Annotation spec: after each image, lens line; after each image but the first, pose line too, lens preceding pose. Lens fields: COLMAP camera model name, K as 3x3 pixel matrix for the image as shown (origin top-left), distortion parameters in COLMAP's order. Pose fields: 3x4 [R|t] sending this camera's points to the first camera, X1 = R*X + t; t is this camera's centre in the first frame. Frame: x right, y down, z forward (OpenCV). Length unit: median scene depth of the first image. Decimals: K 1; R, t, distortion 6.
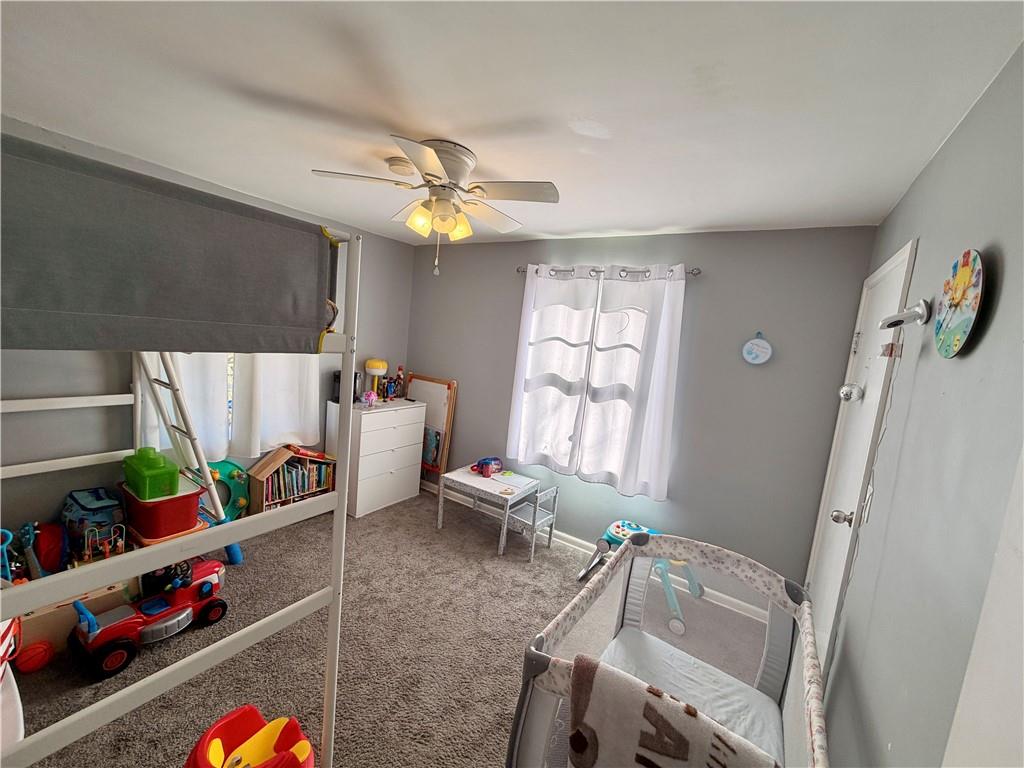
lens RADIAL K [[407.8, 0, 509.3], [0, 407.8, 384.3], [0, 0, 1]] dist [0.000434, 0.000063]
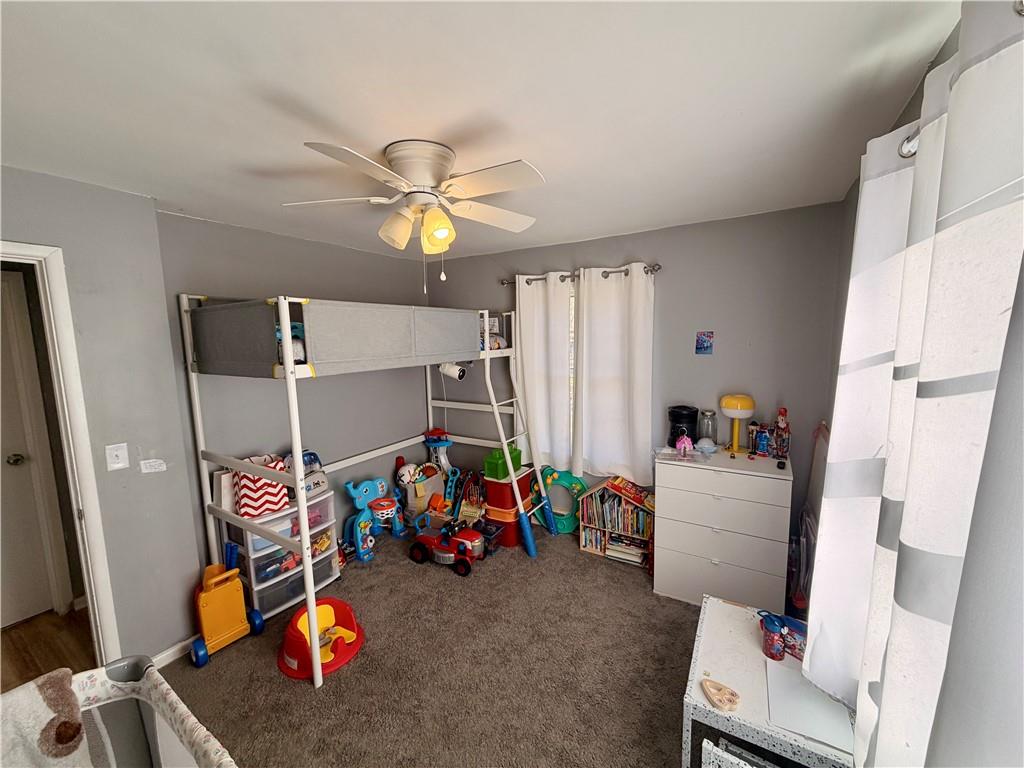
lens RADIAL K [[407.8, 0, 509.3], [0, 407.8, 384.3], [0, 0, 1]] dist [0.000434, 0.000063]
pose [[0.022887, 0.021788, -0.999501, 0.481073], [-0.097416, 0.995053, 0.019461, -0.073483], [0.994981, 0.096922, 0.024896, 0.799059]]
